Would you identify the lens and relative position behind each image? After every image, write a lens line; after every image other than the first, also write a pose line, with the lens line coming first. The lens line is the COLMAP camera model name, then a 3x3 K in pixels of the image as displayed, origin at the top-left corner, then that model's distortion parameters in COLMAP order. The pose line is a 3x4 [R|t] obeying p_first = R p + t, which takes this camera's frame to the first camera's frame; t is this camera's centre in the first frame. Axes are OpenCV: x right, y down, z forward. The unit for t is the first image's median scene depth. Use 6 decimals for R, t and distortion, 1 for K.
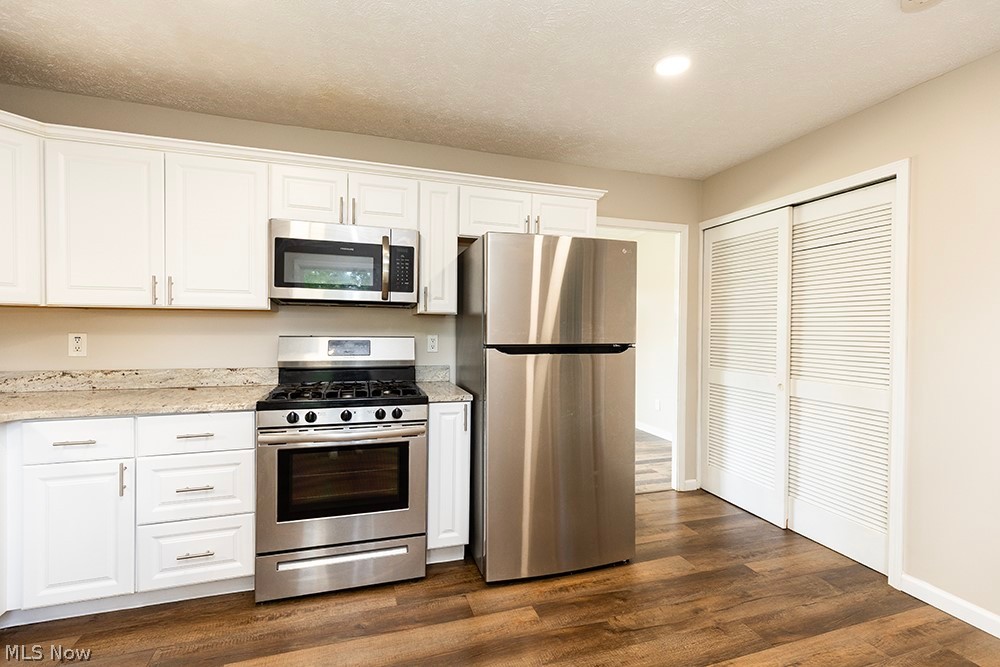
lens RADIAL K [[465.2, 0, 500.0], [0, 465.2, 333.5], [0, 0, 1]] dist [0.003442, 0.000404]
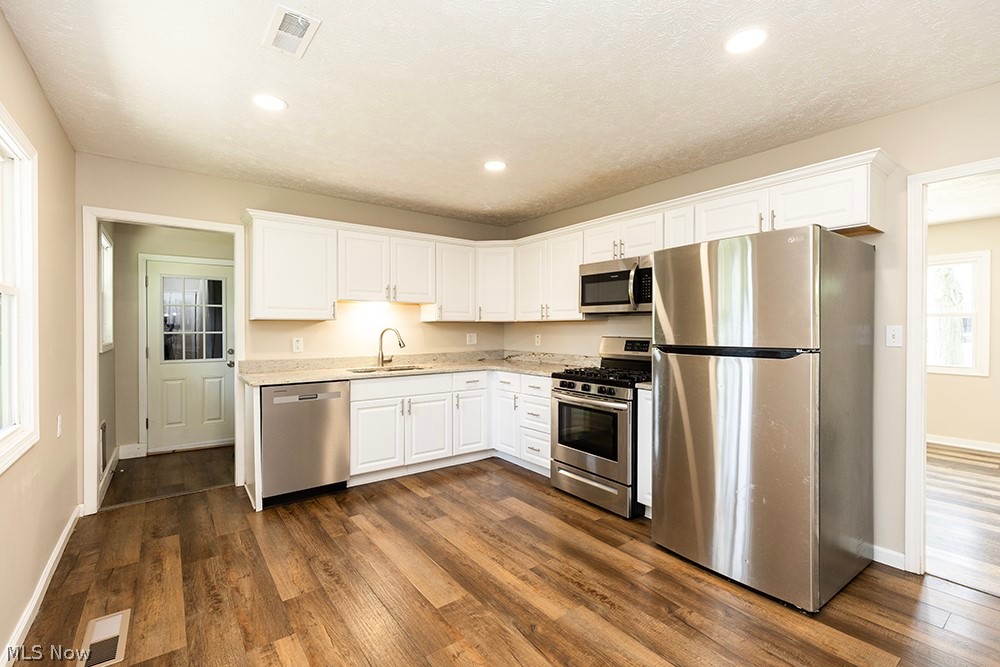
lens RADIAL K [[444.0, 0, 500.0], [0, 444.0, 333.5], [0, 0, 1]] dist [0.000092, -0.000160]
pose [[0.308361, -0.000135, -0.951269, 0.959896], [-0.011570, 0.999925, -0.003892, 0.005217], [0.951199, 0.012206, 0.308337, 0.264935]]
